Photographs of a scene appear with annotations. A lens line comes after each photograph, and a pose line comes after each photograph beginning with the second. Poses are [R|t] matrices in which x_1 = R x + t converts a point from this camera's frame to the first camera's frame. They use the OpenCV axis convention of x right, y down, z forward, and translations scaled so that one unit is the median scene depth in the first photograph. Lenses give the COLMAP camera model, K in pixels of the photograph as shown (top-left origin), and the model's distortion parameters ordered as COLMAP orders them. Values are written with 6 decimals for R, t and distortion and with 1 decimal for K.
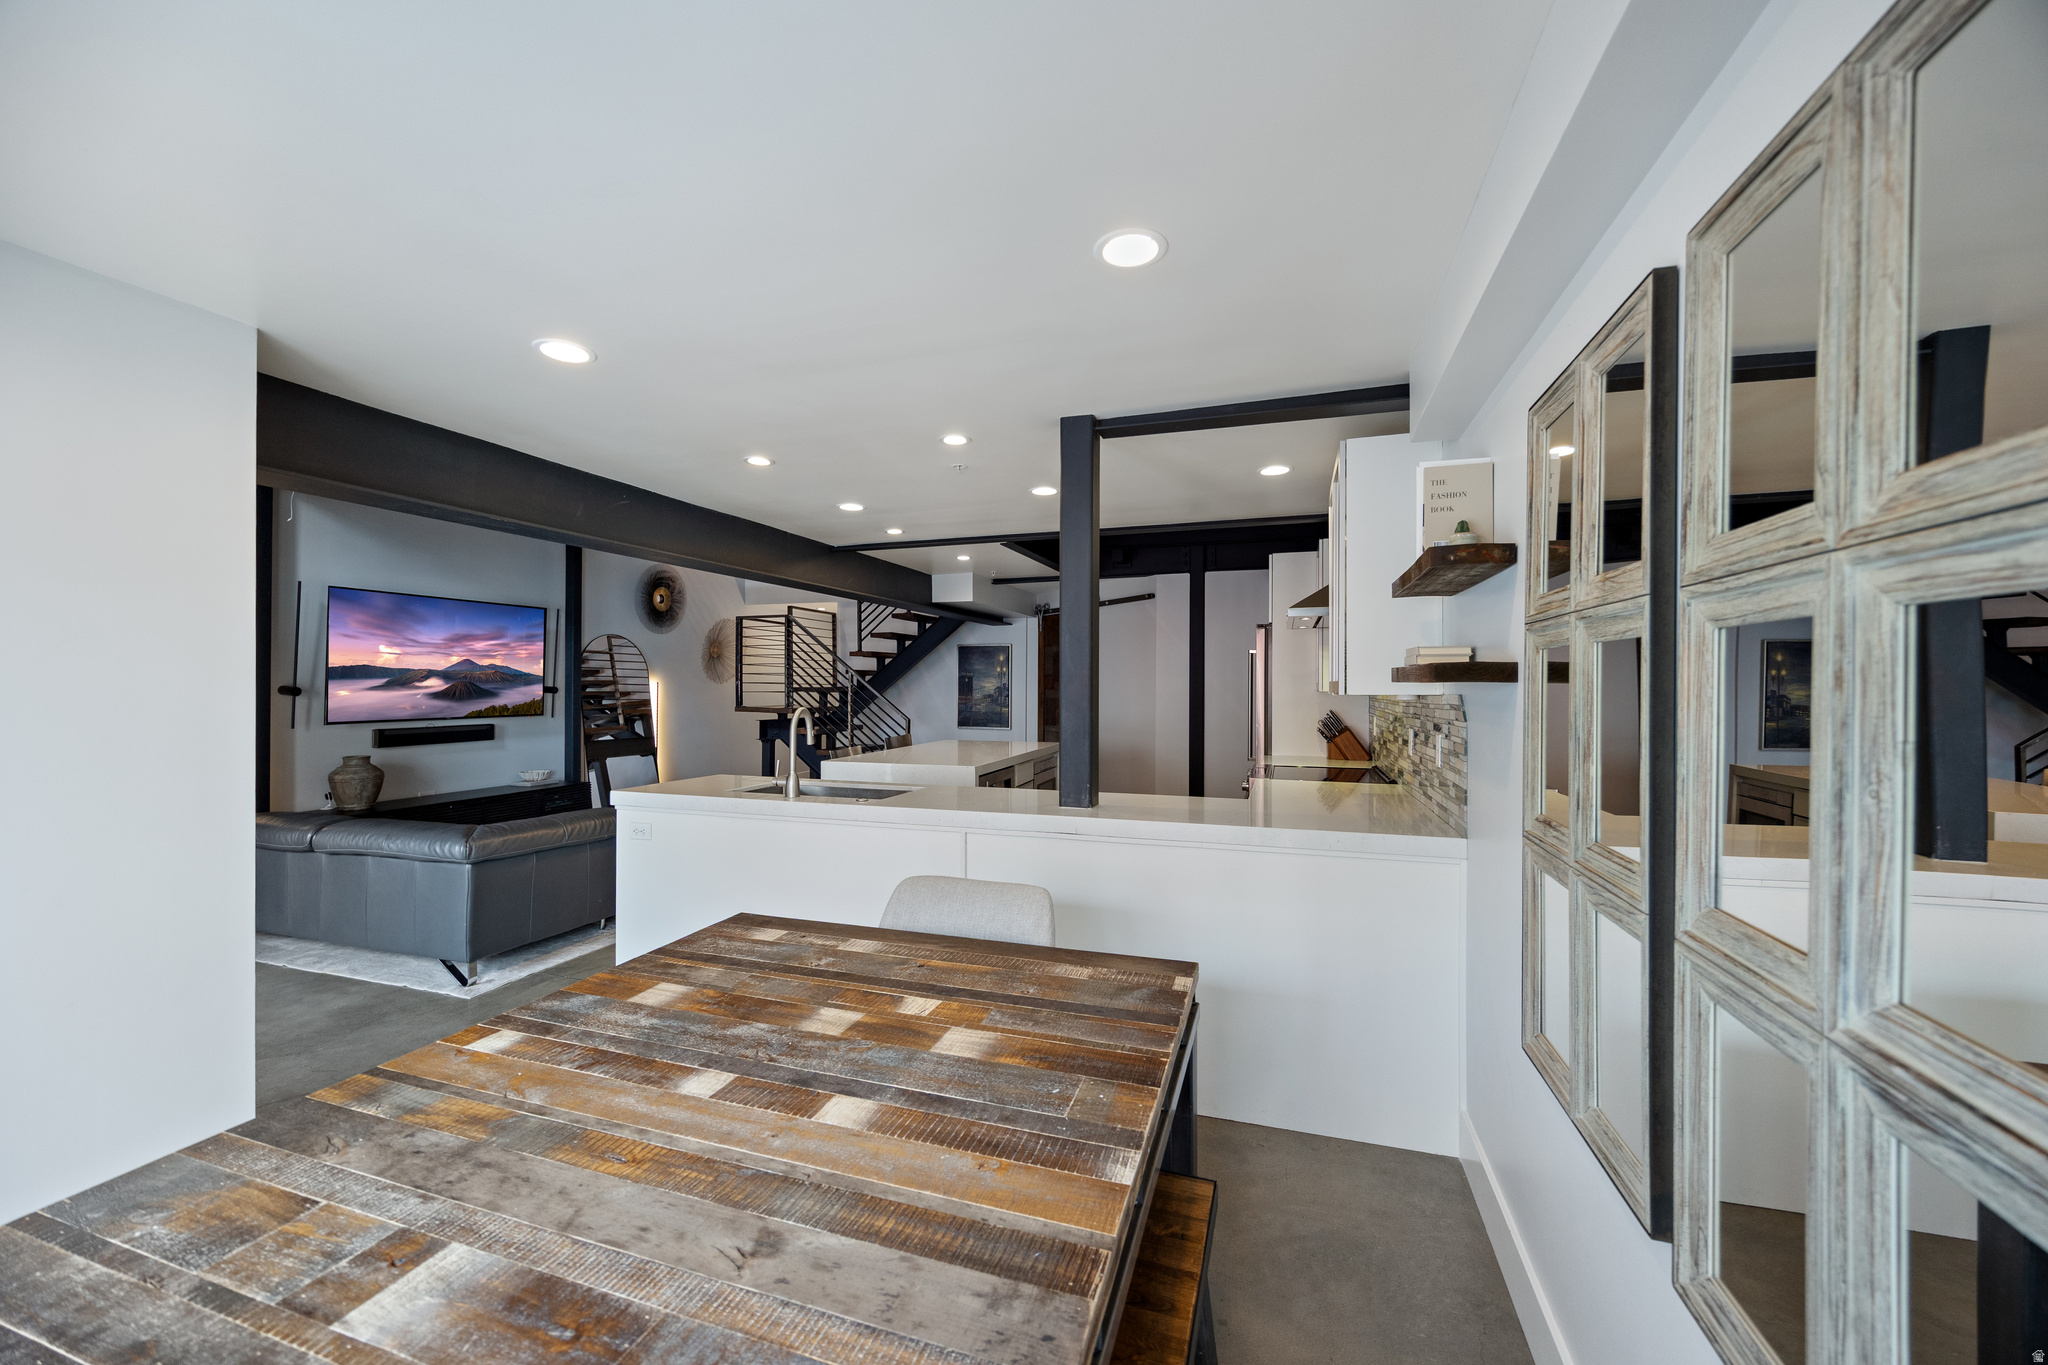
lens RADIAL K [[779.5, 0, 1034.0], [0, 779.5, 690.0], [0, 0, 1]] dist [-0.002577, 0.000129]
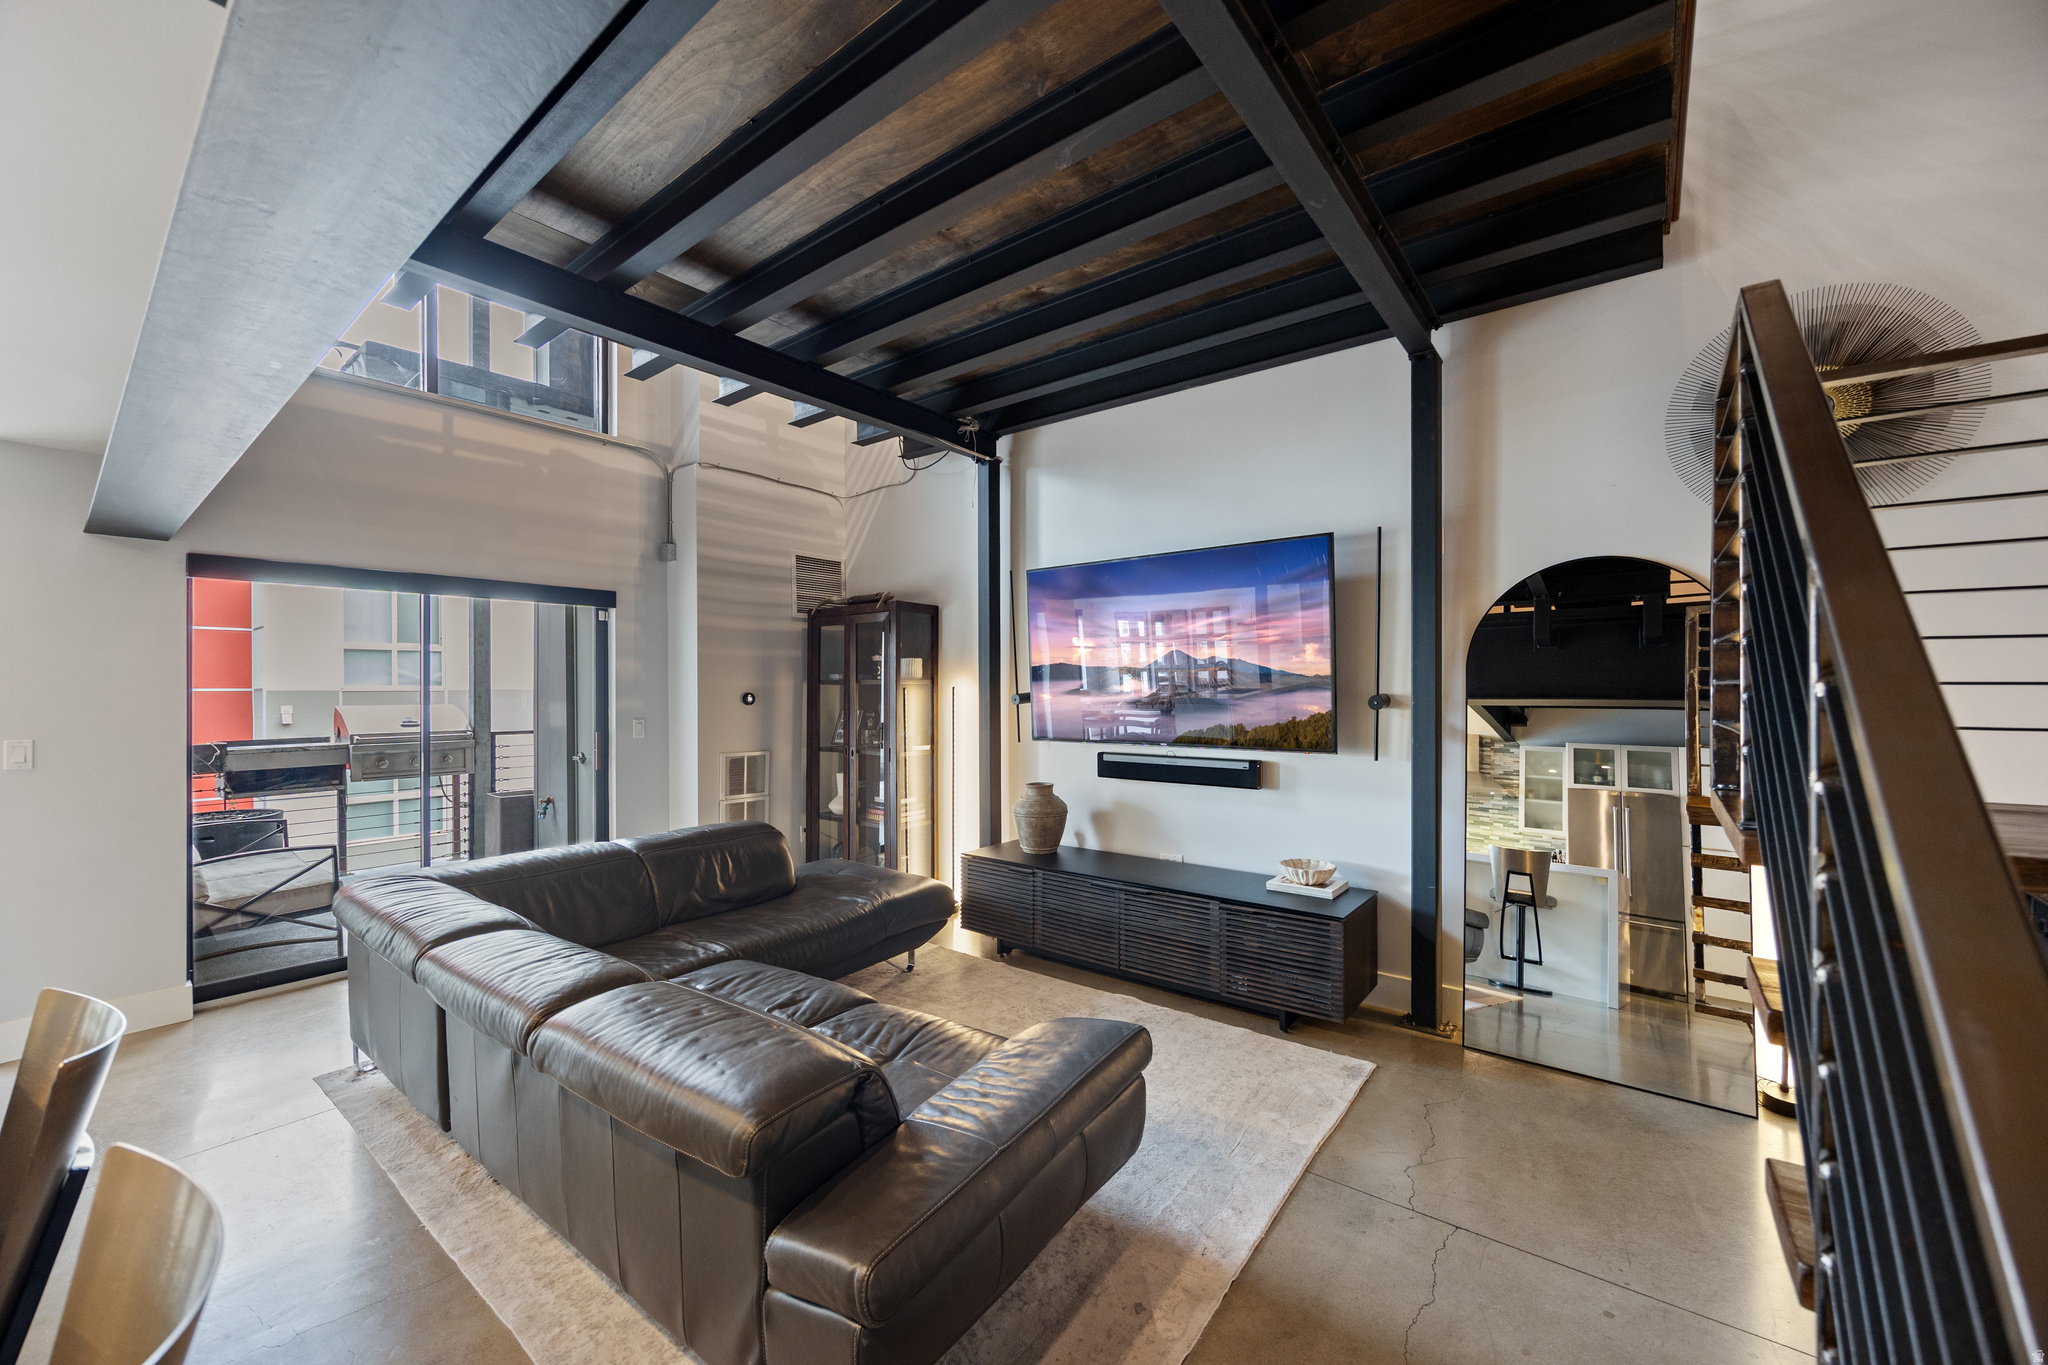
lens RADIAL K [[779.5, 0, 1038.5], [0, 779.5, 685.4], [0, 0, 1]] dist [-0.002577, 0.000129]
pose [[-0.351535, 0.004958, -0.936162, -0.127504], [-0.001583, 0.999981, 0.005890, -0.011931], [0.936173, 0.003552, -0.351521, 1.031400]]
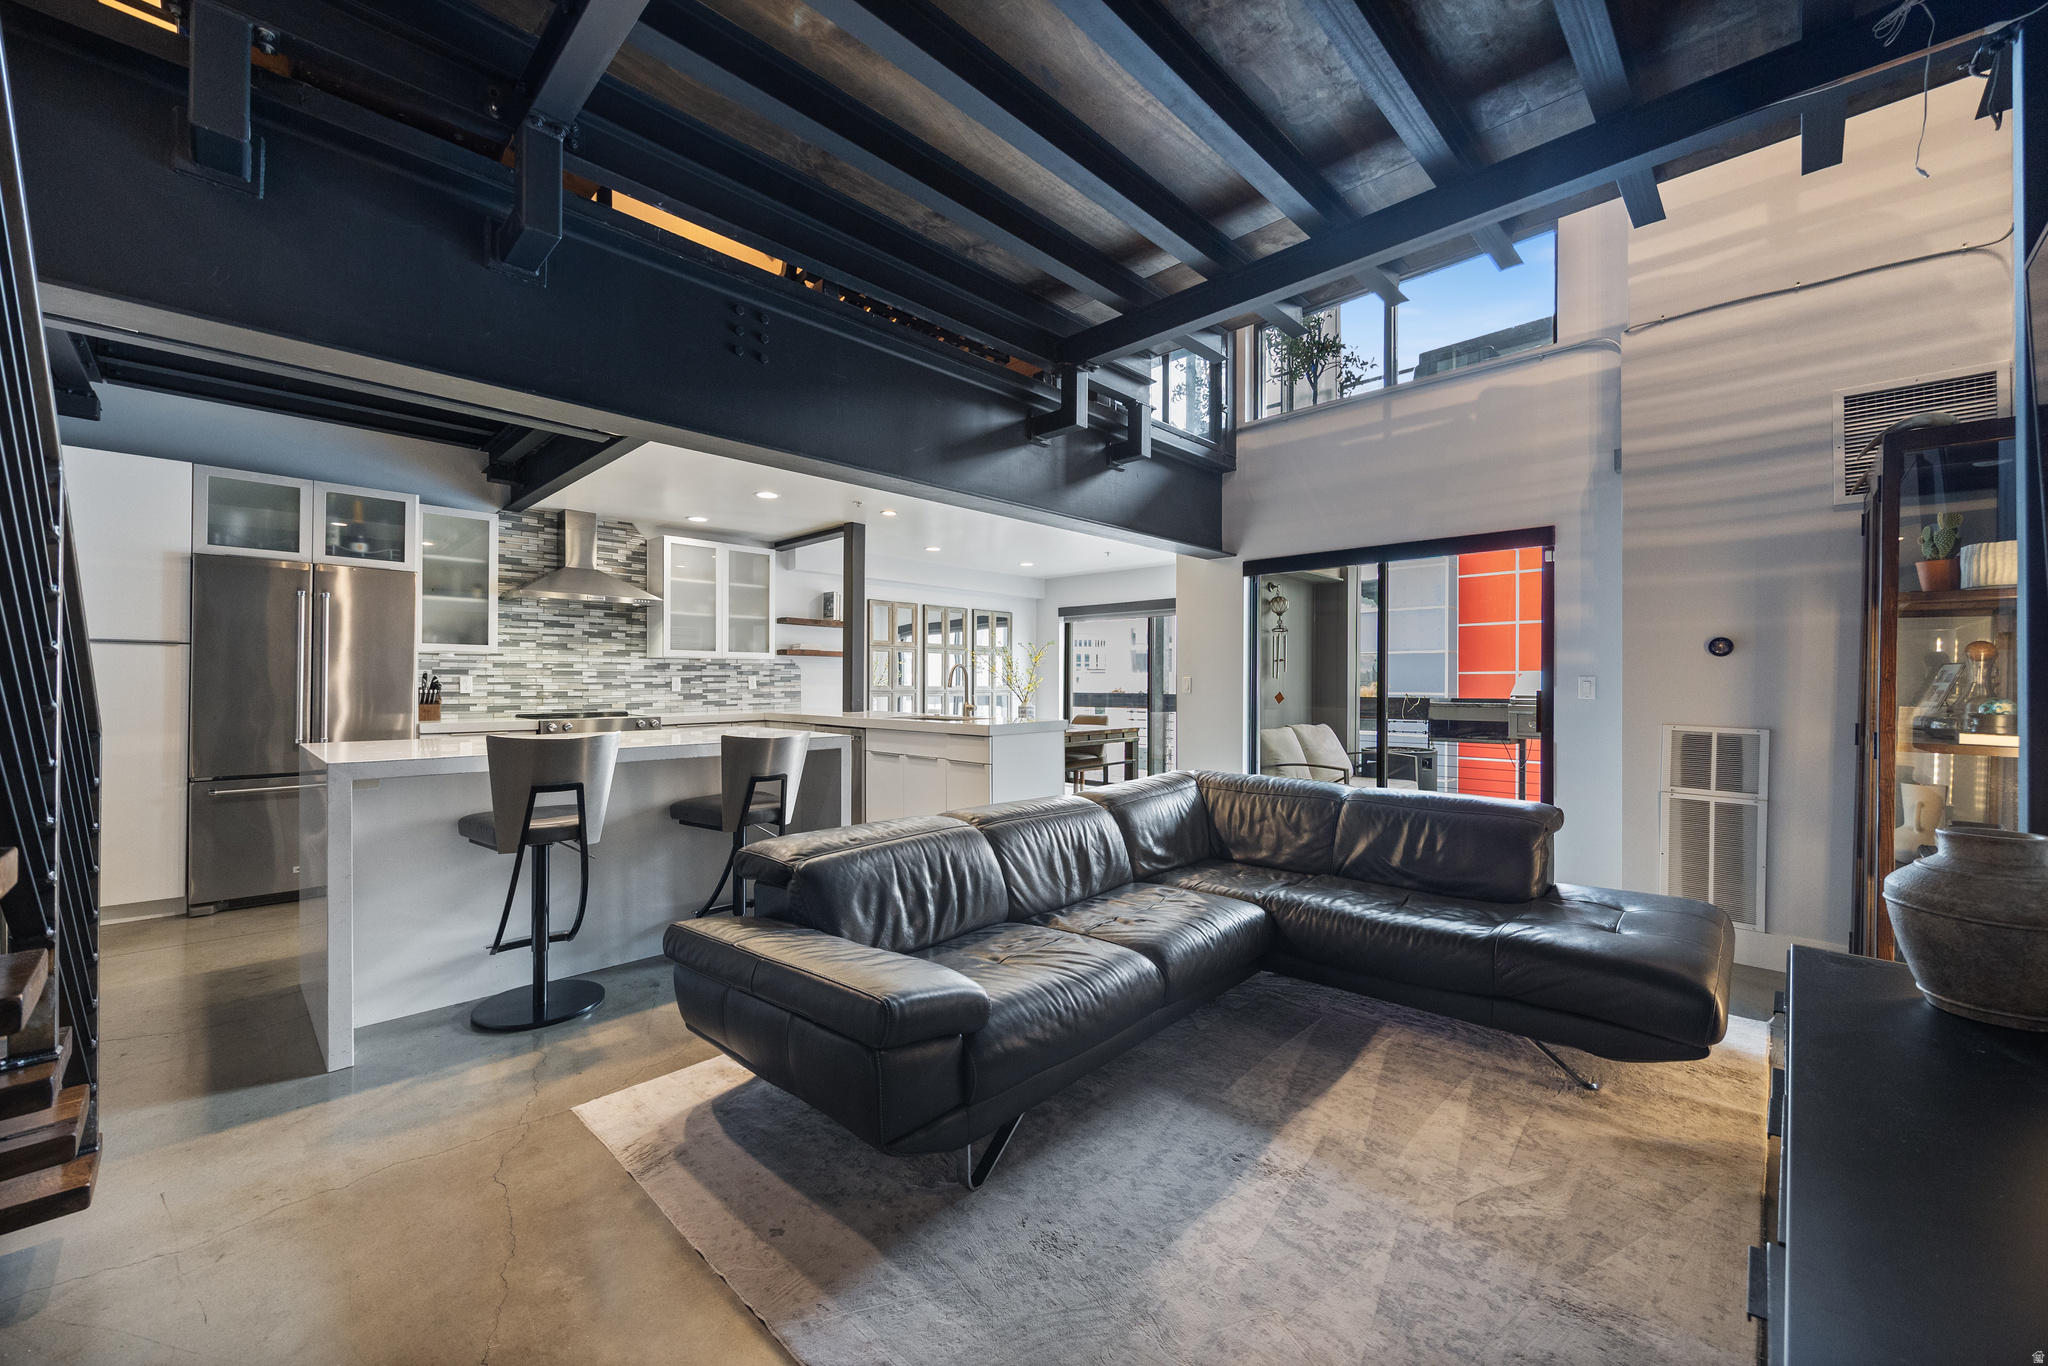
lens RADIAL K [[779.5, 0, 1007.0], [0, 779.5, 678.9], [0, 0, 1]] dist [-0.002577, 0.000129]
pose [[-0.883699, -0.001407, 0.468054, -0.554588], [0.000242, 0.999994, 0.003462, 0.023514], [-0.468056, 0.003172, -0.883693, 1.152133]]
